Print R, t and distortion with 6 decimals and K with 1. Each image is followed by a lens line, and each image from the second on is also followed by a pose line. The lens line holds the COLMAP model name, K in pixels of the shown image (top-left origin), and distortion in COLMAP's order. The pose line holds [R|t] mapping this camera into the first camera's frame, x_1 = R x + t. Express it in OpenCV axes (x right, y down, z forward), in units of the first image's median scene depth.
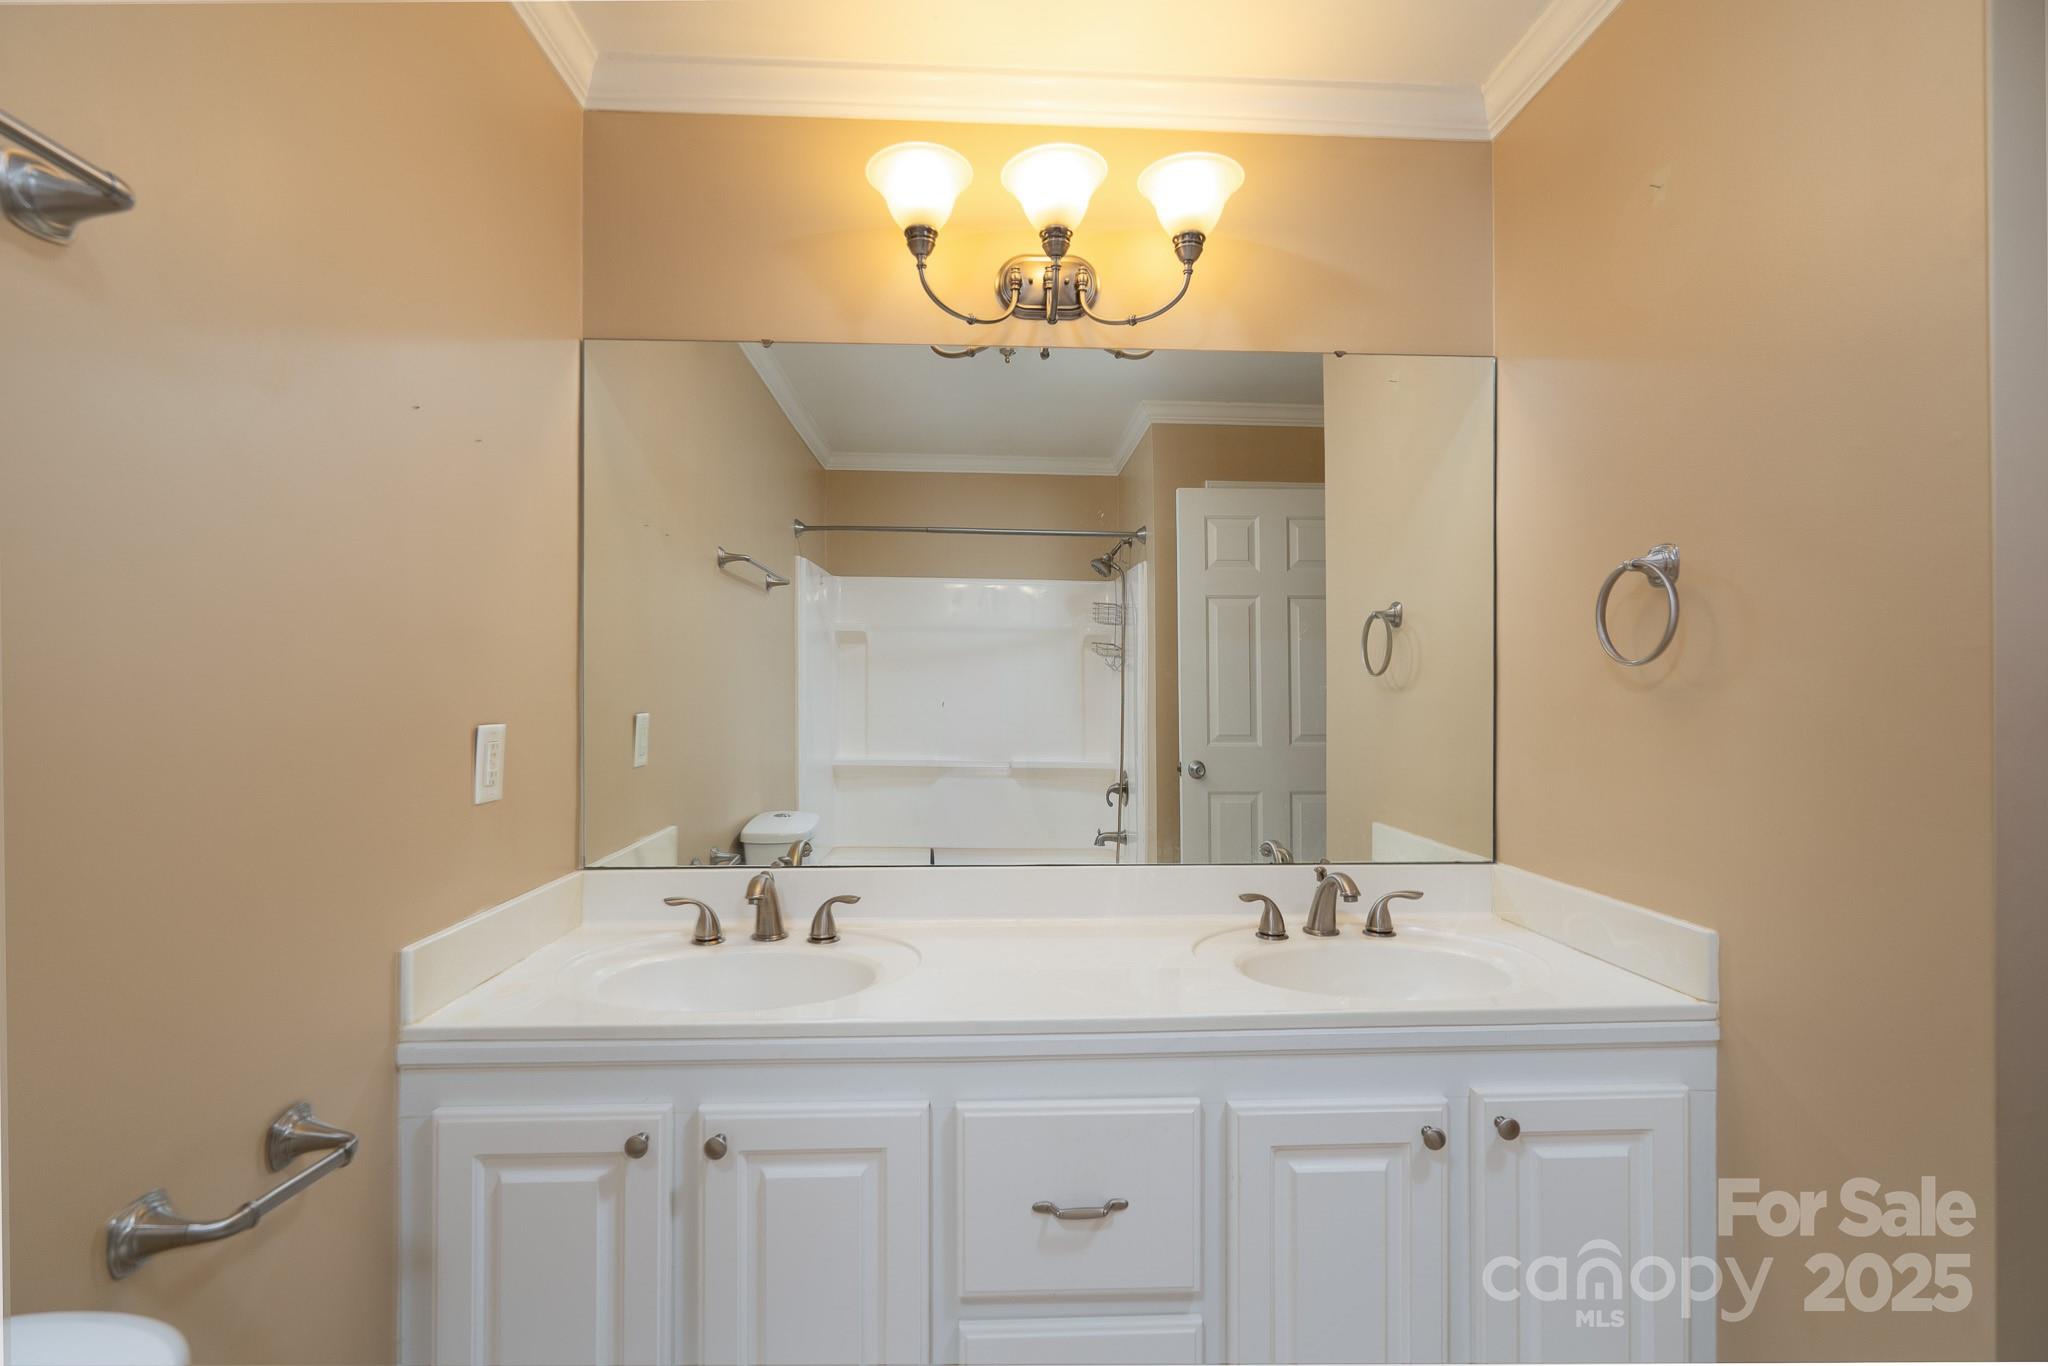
lens RADIAL K [[940.9, 0, 1013.5], [0, 940.9, 693.9], [0, 0, 1]] dist [-0.002735, 0.001333]
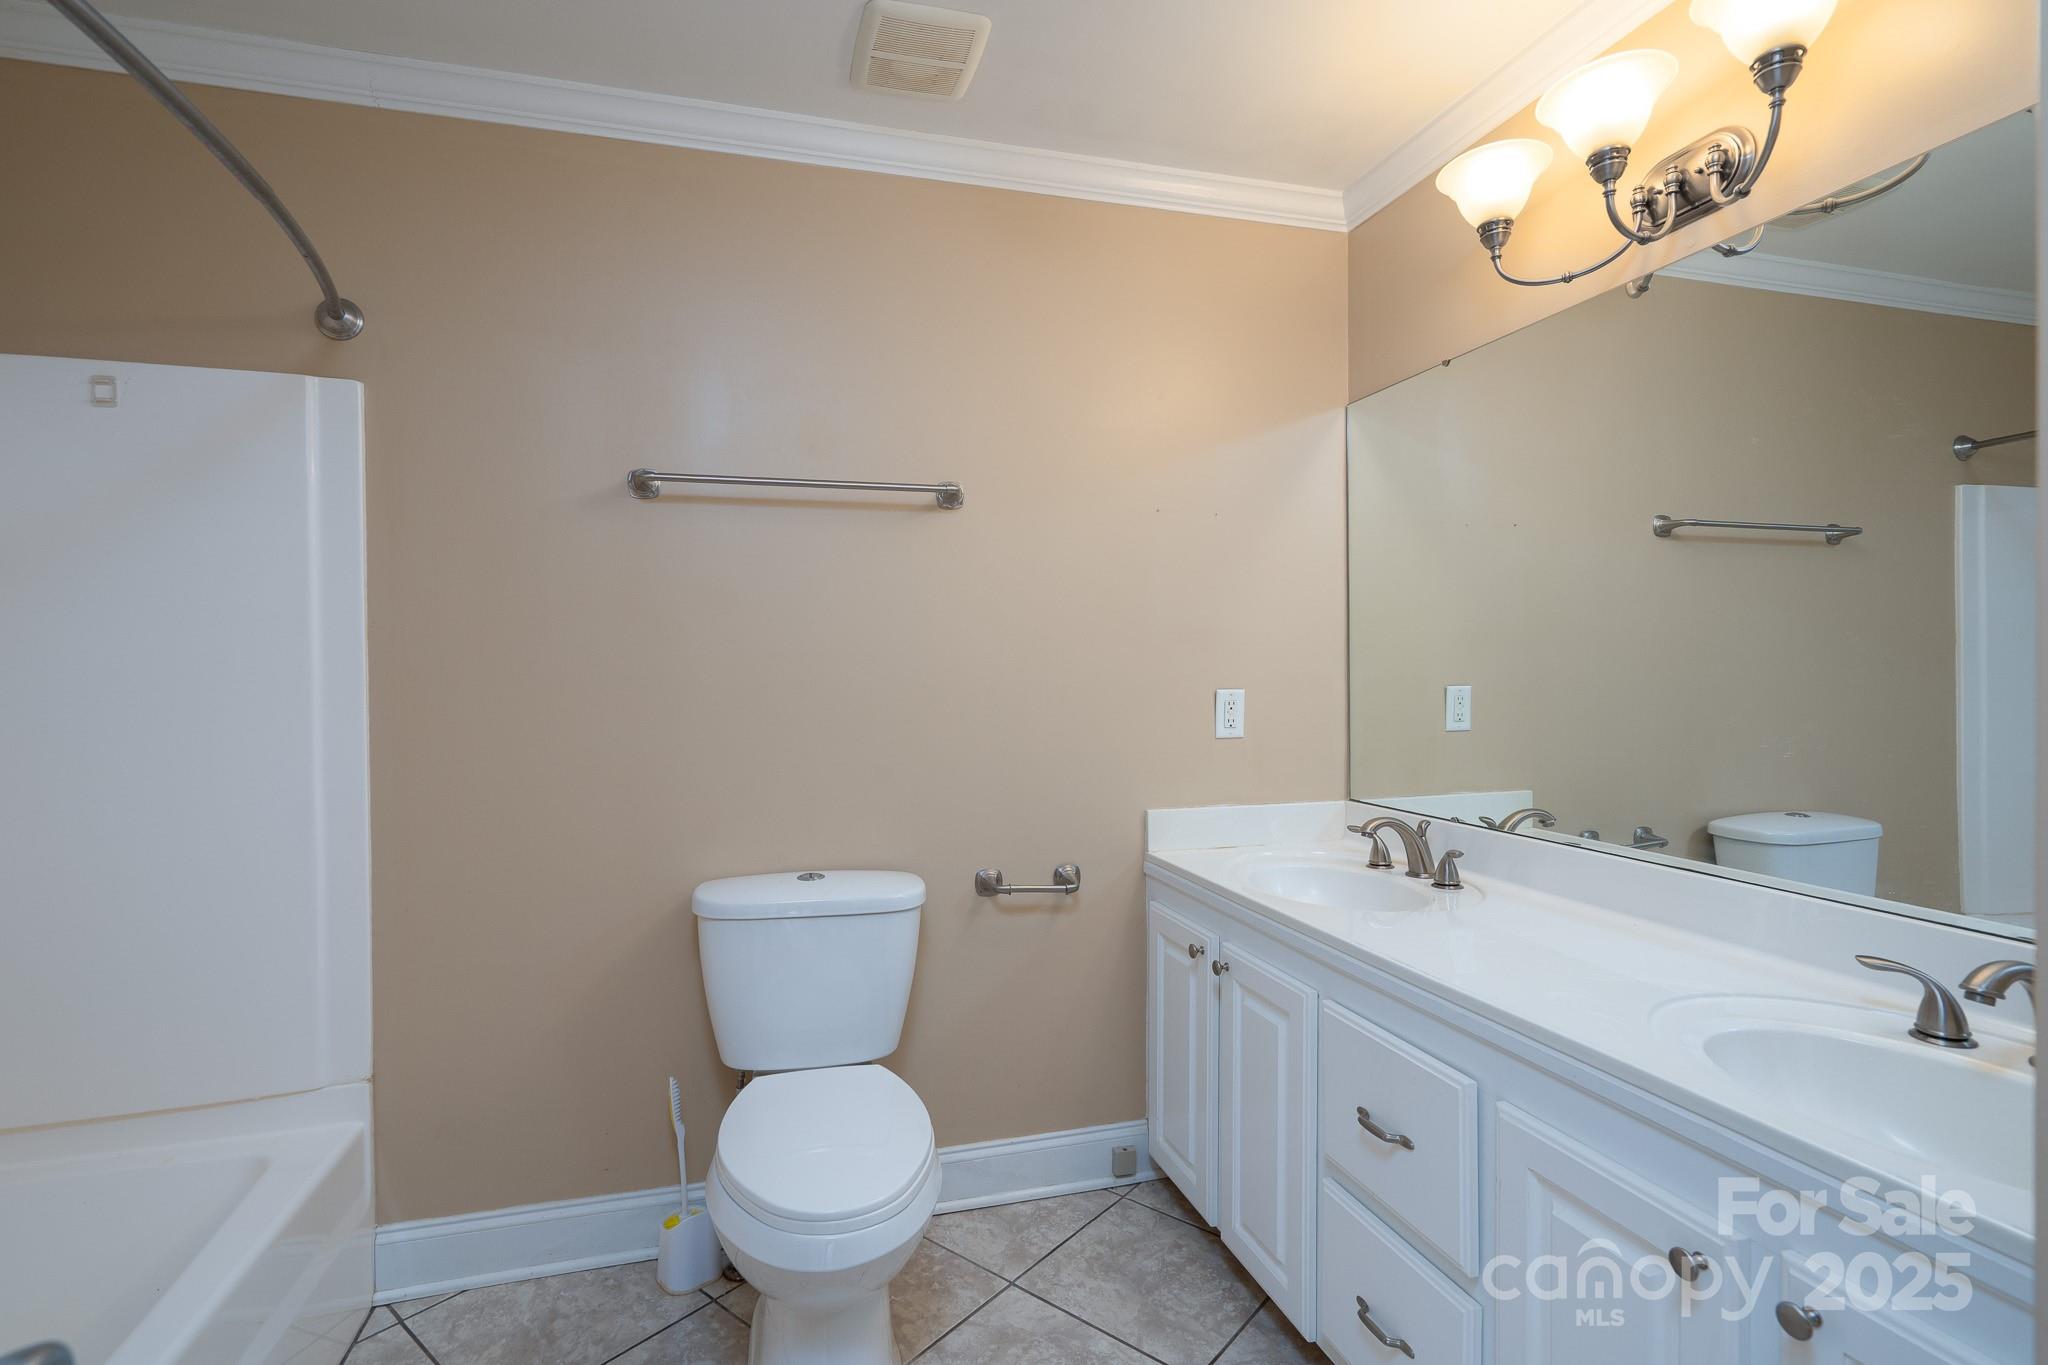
lens RADIAL K [[940.9, 0, 1003.0], [0, 940.9, 674.8], [0, 0, 1]] dist [-0.002735, 0.001333]
pose [[0.232772, 0.000568, -0.972531, 0.778908], [-0.000584, 1.000000, 0.000444, 0.006351], [0.972531, 0.000464, 0.232772, 0.223454]]
